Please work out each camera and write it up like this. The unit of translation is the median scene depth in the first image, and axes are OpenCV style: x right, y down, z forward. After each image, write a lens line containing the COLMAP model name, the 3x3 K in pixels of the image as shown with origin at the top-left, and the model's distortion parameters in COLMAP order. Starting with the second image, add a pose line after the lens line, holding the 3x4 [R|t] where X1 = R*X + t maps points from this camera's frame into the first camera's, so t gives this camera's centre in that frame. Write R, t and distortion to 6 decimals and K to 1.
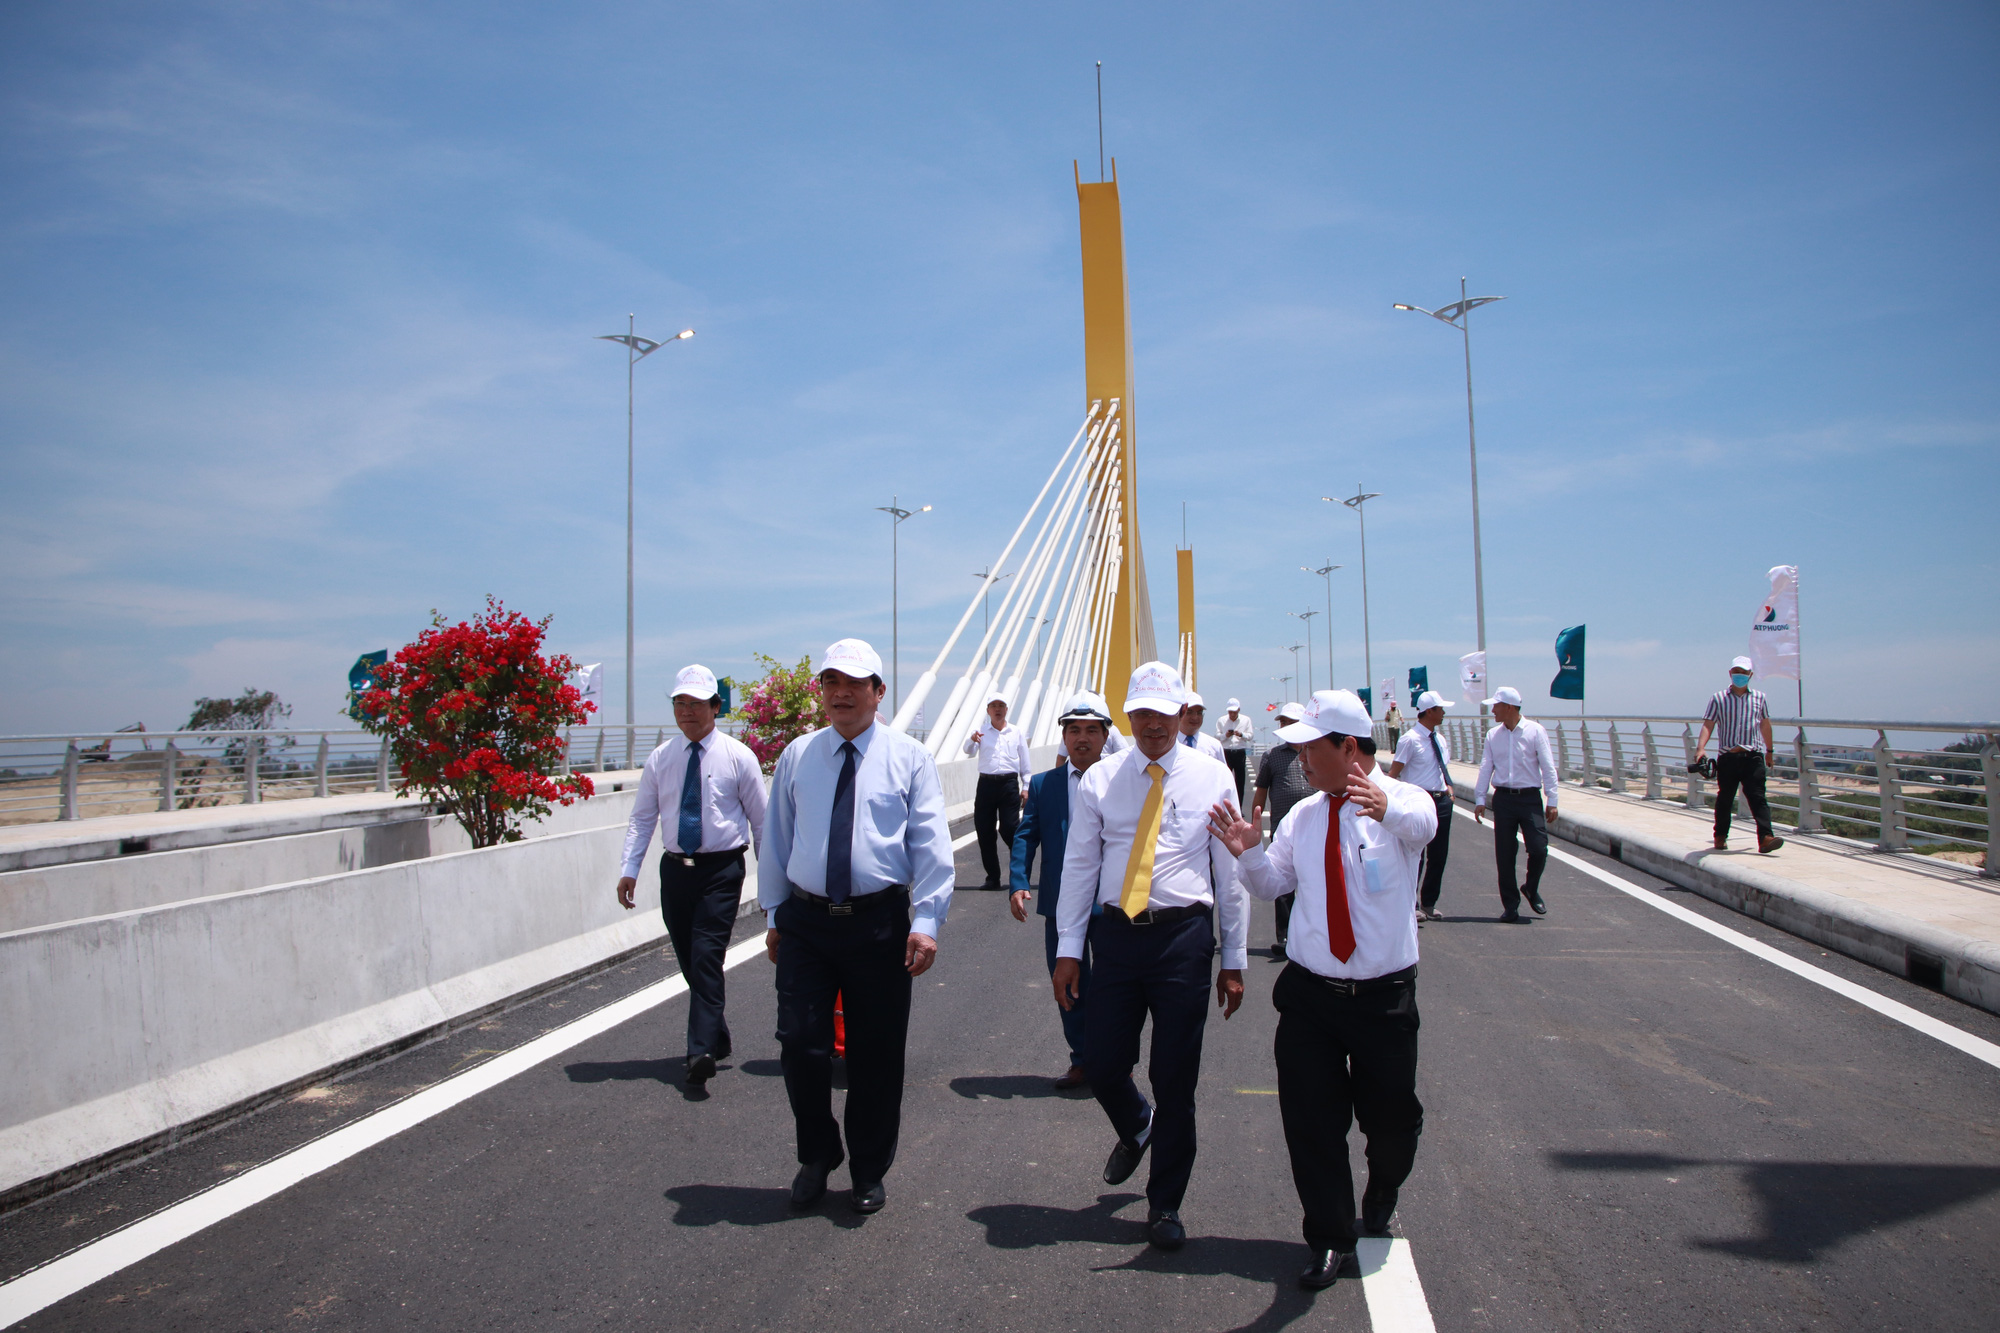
lens RADIAL K [[1621.0, 0, 1008.2], [0, 1621.0, 678.4], [0, 0, 1]] dist [-0.135471, 0.037280]
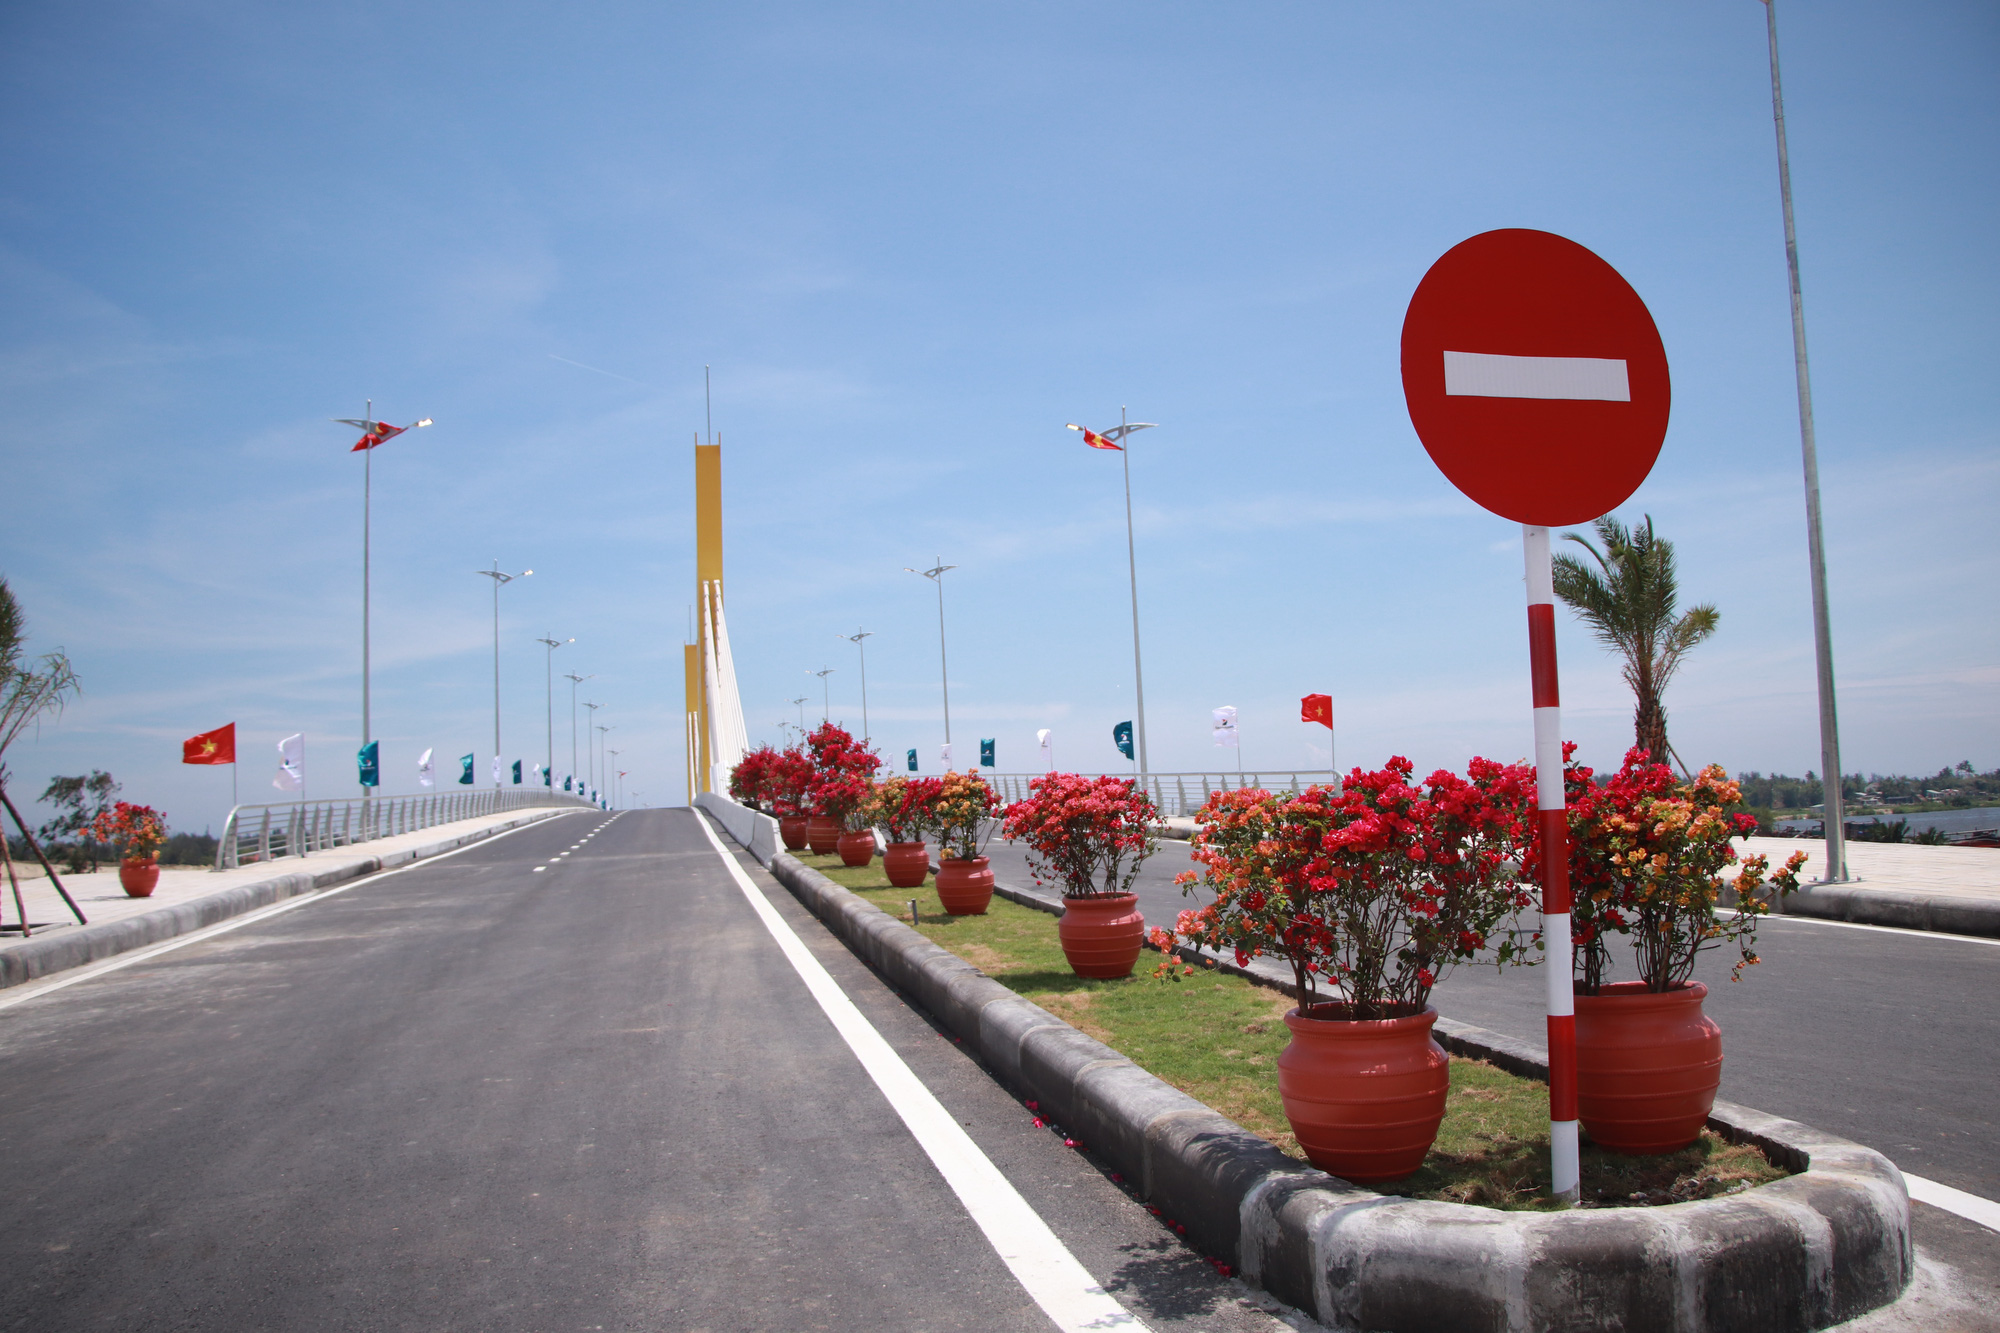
lens RADIAL K [[1621.0, 0, 985.8], [0, 1621.0, 667.9], [0, 0, 1]] dist [-0.135471, 0.037280]
pose [[0.946306, 0.002292, 0.323265, -0.204807], [0.012734, 0.998934, -0.044361, -0.013120], [-0.323022, 0.046096, 0.945268, -0.609744]]
